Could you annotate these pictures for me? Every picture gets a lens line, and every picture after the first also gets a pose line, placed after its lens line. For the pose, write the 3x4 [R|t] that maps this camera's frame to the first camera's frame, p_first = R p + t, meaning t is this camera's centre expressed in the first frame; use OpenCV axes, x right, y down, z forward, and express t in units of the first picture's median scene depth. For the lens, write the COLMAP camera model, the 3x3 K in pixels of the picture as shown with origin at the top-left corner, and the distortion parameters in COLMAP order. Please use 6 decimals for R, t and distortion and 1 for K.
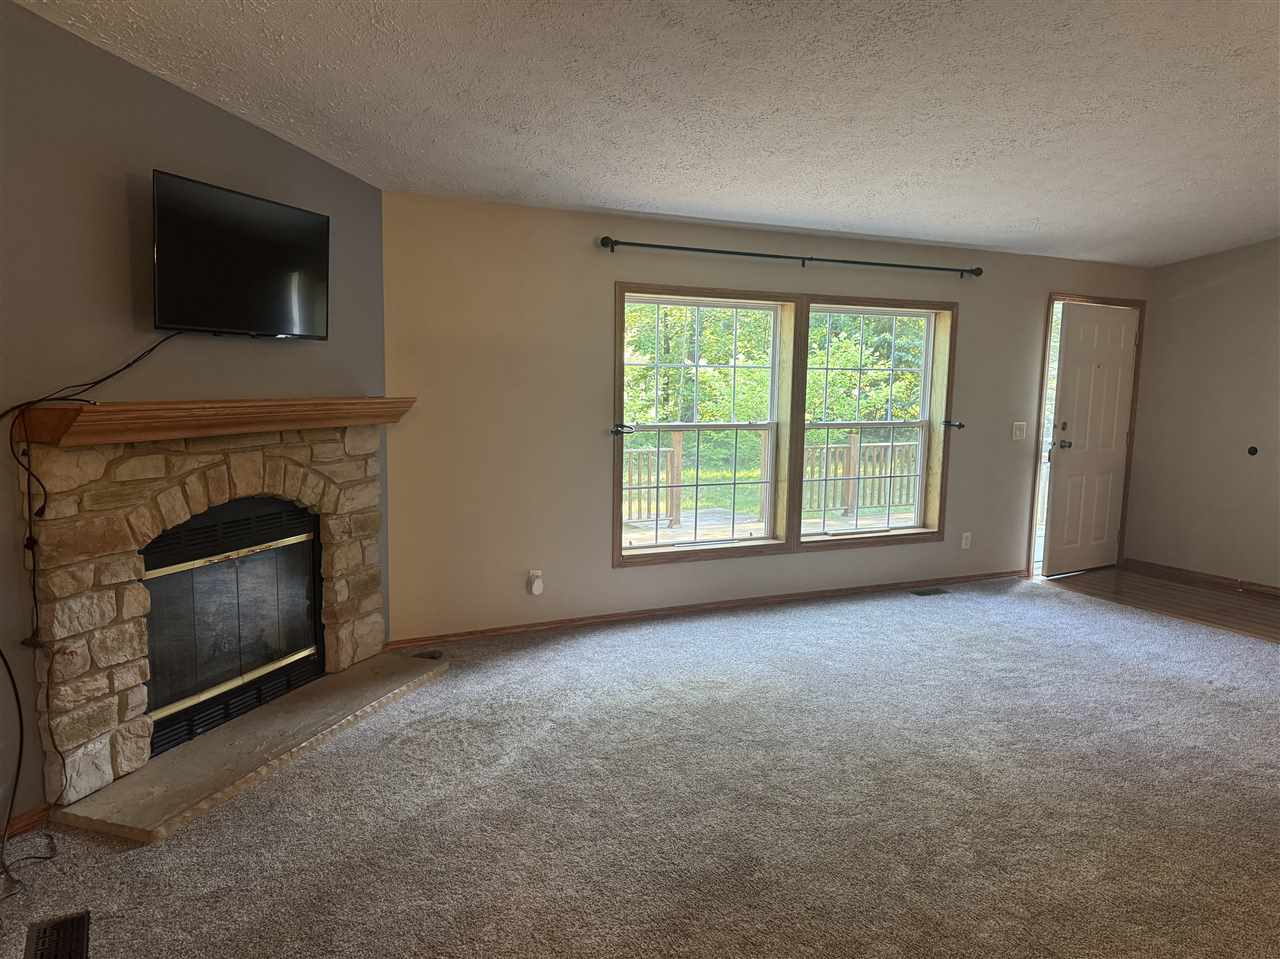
lens RADIAL K [[892.3, 0, 643.0], [0, 892.3, 482.5], [0, 0, 1]] dist [0.134952, -0.195359]
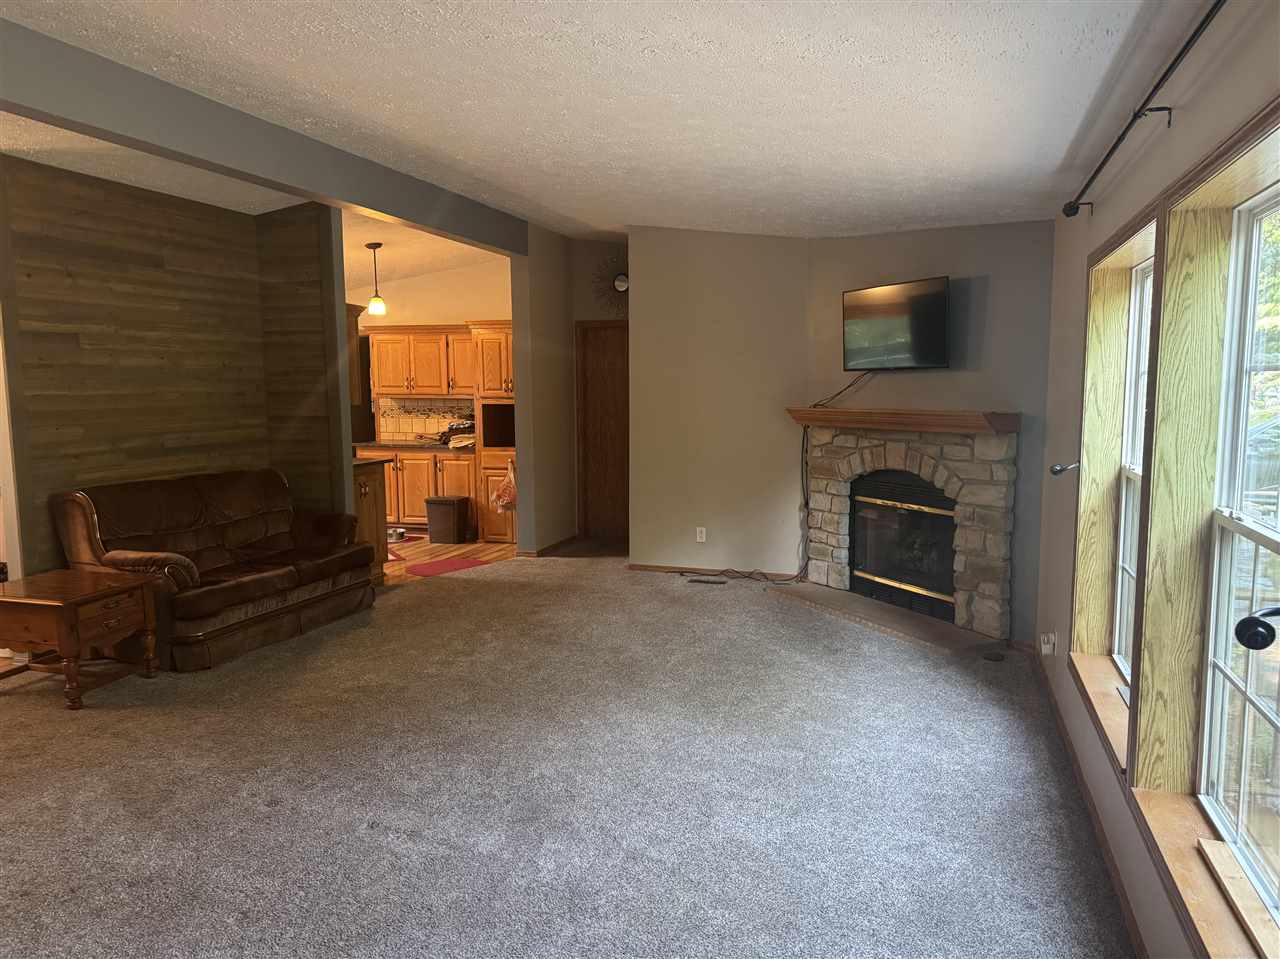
lens RADIAL K [[892.3, 0, 643.0], [0, 892.3, 482.5], [0, 0, 1]] dist [0.134952, -0.195359]
pose [[-0.702745, 0.064998, -0.708467, 0.904473], [-0.087842, 0.980271, 0.177067, -0.183521], [0.705998, 0.186666, -0.683171, 1.591281]]
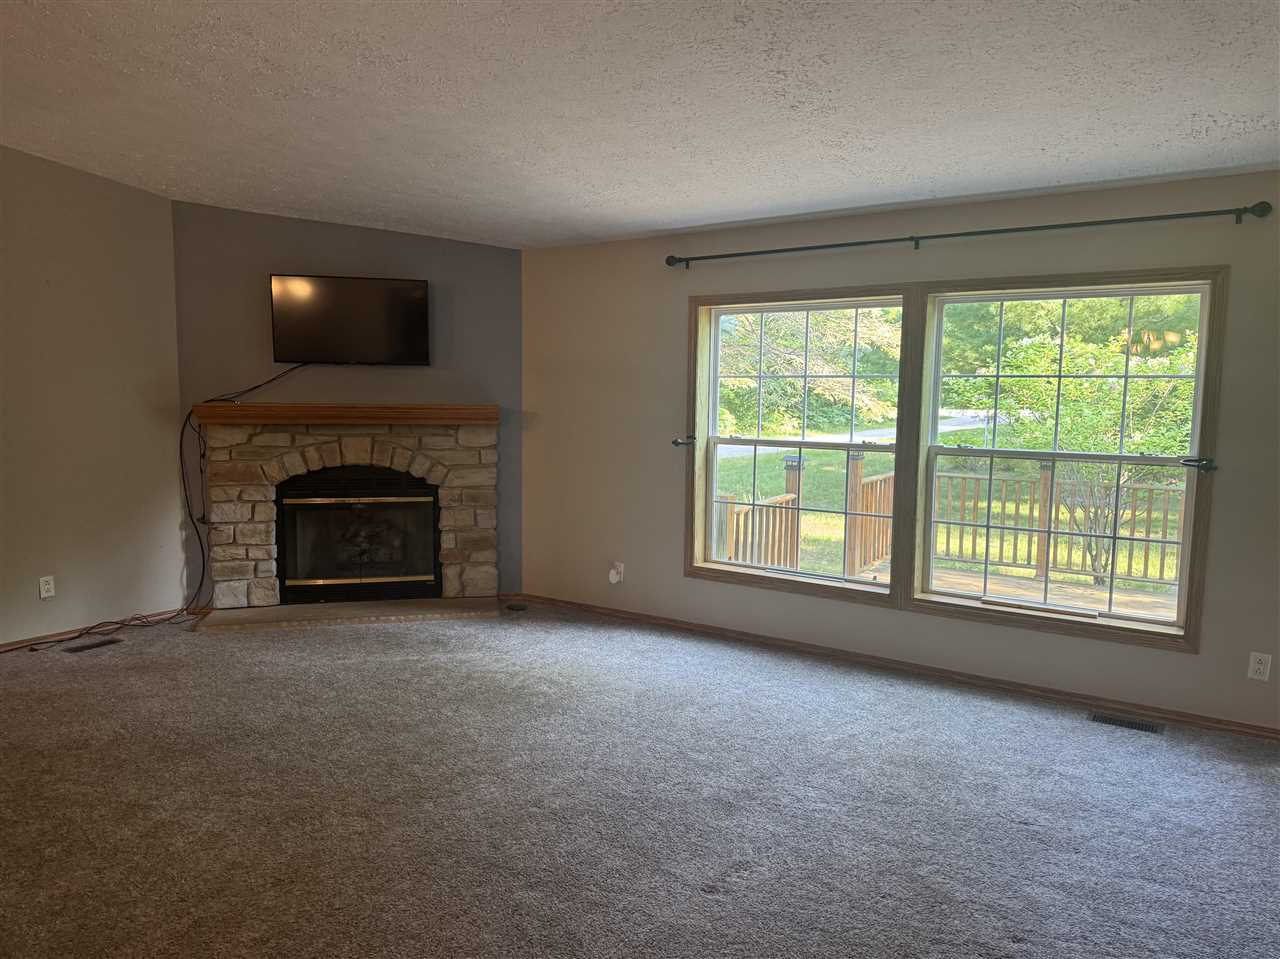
lens RADIAL K [[892.3, 0, 643.0], [0, 892.3, 482.5], [0, 0, 1]] dist [0.134952, -0.195359]
pose [[0.496690, 0.082255, -0.864022, 1.063502], [-0.102976, 0.994052, 0.035438, -0.054668], [0.861798, 0.071372, 0.502206, 0.570904]]
